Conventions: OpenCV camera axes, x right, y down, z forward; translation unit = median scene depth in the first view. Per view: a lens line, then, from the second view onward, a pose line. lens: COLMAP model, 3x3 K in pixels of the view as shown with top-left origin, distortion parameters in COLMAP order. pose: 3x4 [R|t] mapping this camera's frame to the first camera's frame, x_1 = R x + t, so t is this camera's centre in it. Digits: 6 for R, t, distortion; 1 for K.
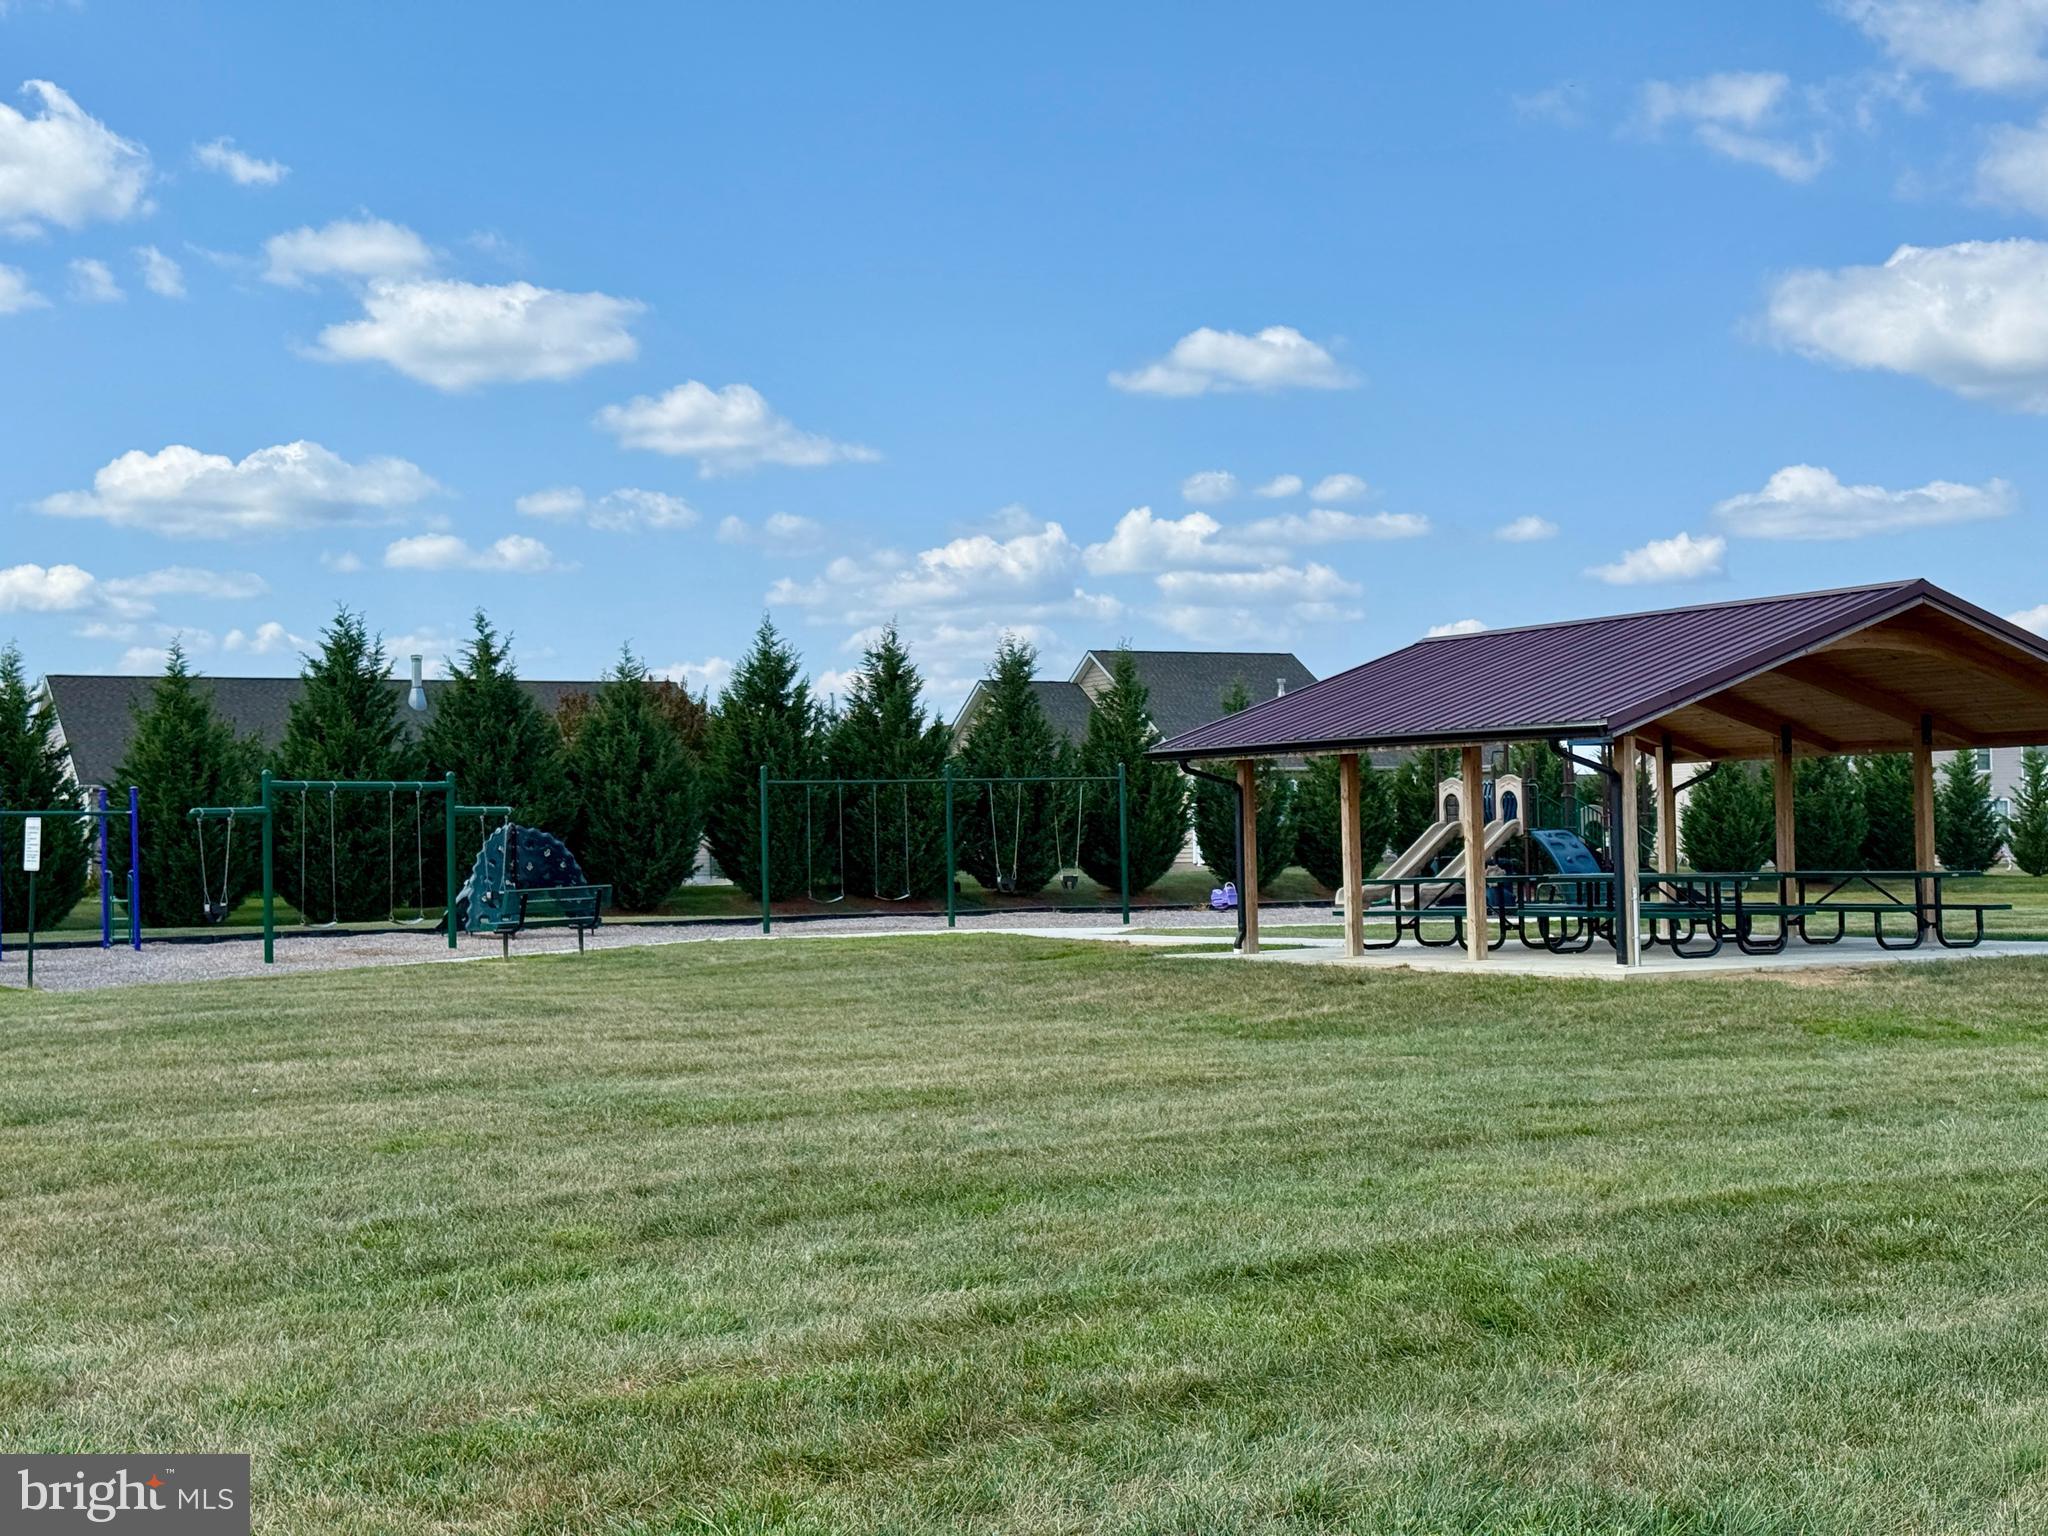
lens RADIAL K [[2882.7, 0, 1005.0], [0, 2882.7, 764.8], [0, 0, 1]] dist [0.225237, -0.355545]
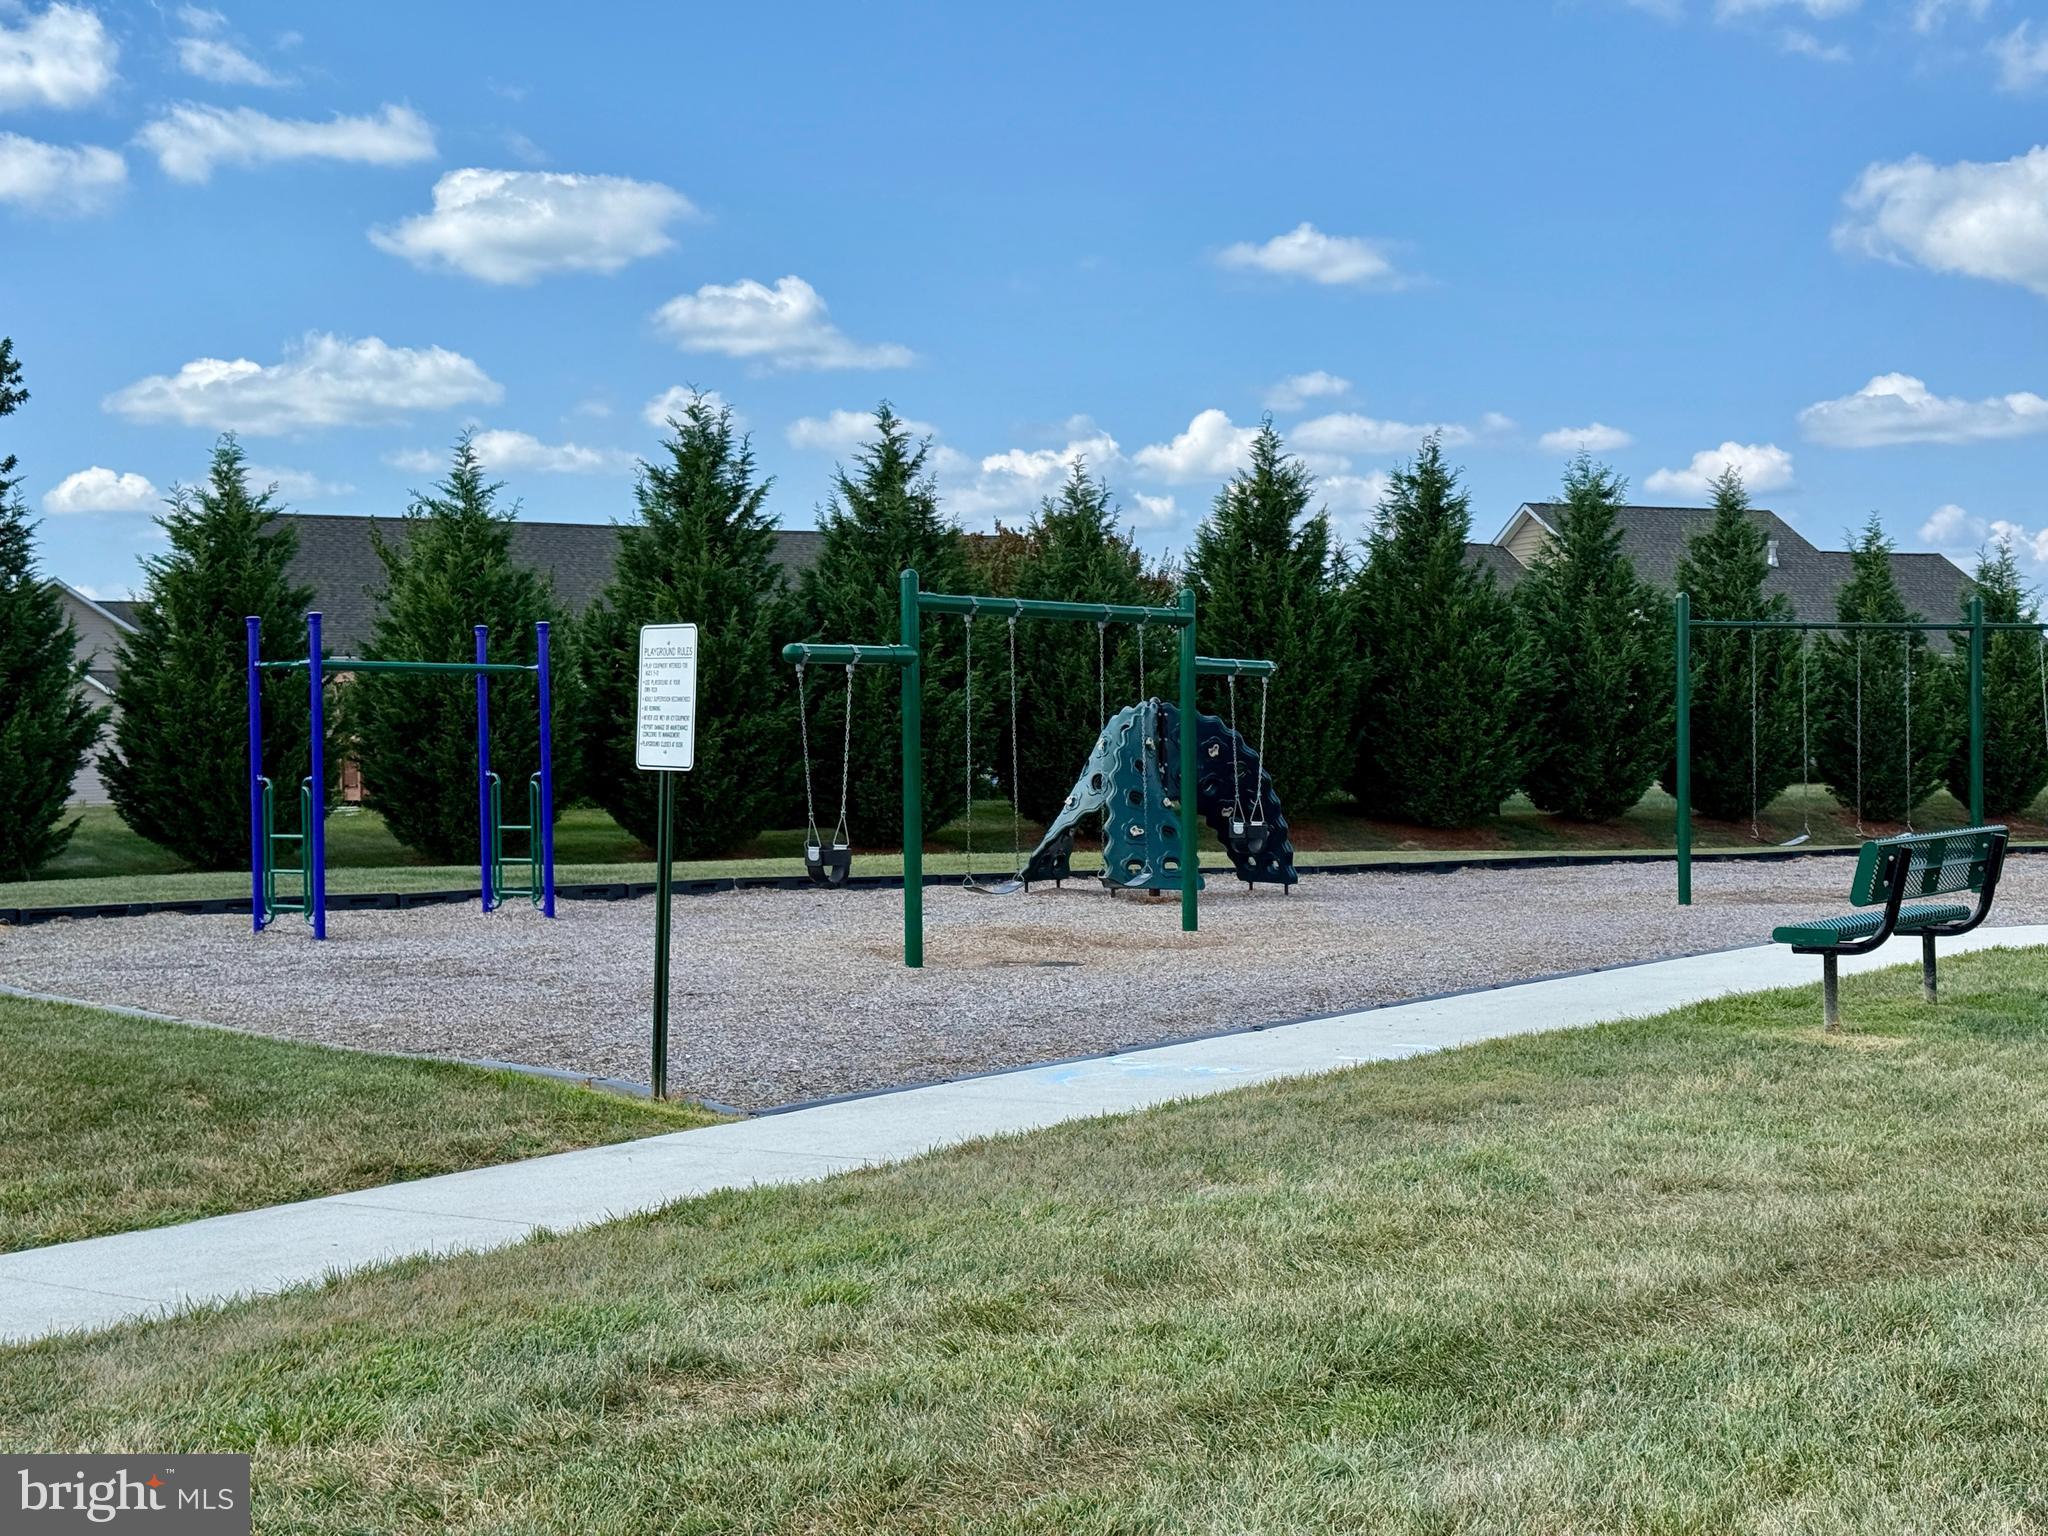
lens RADIAL K [[2885.1, 0, 1028.6], [0, 2885.1, 772.3], [0, 0, 1]] dist [0.237193, -0.453338]
pose [[0.999942, 0.010598, -0.002051, -0.140689], [-0.010524, 0.999403, 0.032918, 0.011791], [0.002398, -0.032895, 0.999456, 0.298310]]
